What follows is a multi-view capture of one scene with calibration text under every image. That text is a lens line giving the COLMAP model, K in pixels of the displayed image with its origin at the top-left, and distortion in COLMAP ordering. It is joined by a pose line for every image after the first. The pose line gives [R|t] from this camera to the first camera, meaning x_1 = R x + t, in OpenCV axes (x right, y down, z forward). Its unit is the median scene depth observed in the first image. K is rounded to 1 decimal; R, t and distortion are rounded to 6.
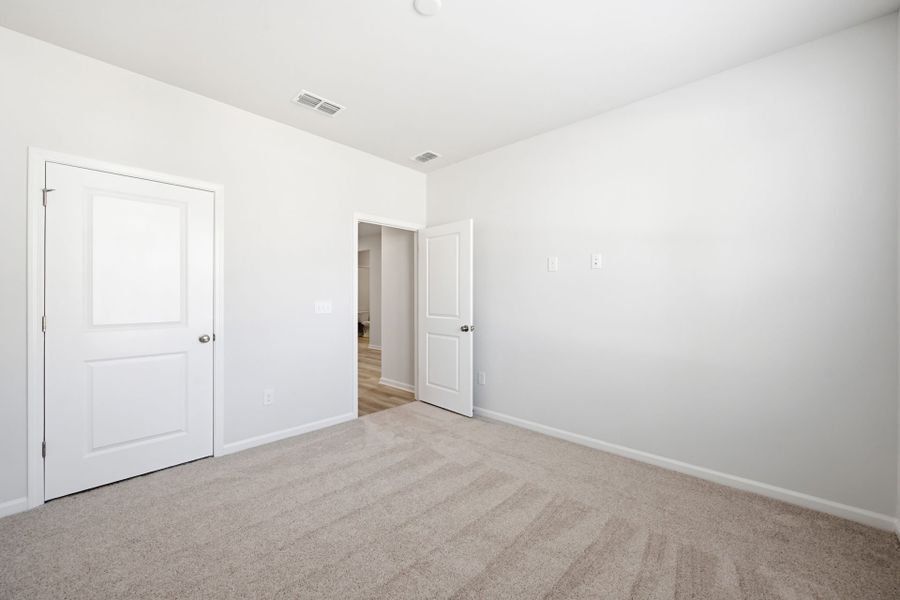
lens RADIAL K [[356.1, 0, 451.0], [0, 356.1, 304.1], [0, 0, 1]] dist [-0.000159, -0.000392]
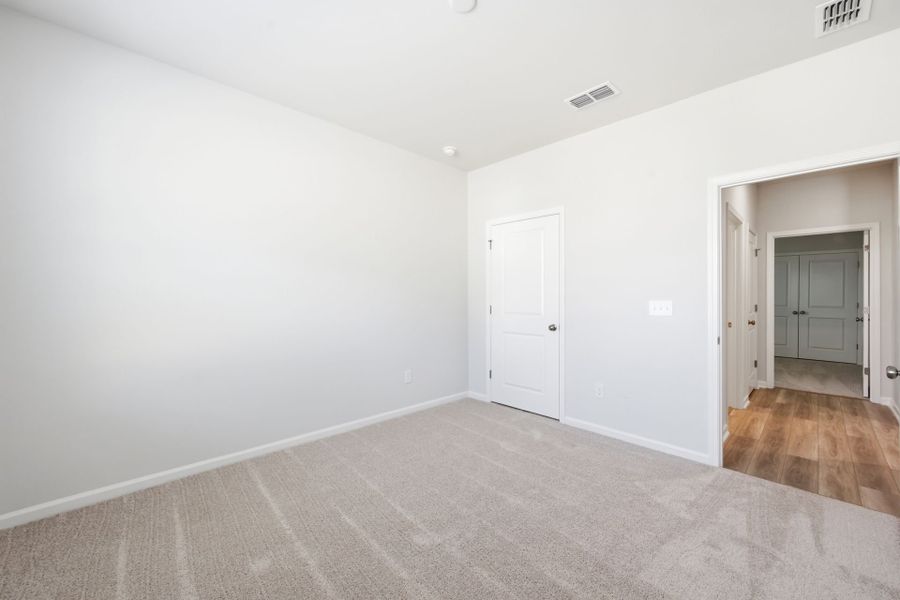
lens RADIAL K [[356.1, 0, 451.0], [0, 356.1, 304.1], [0, 0, 1]] dist [-0.000159, -0.000392]
pose [[-0.047530, 0.024715, -0.998564, 0.538685], [-0.017470, 0.999520, 0.025571, -0.014793], [0.998717, 0.018660, -0.047075, 0.581327]]
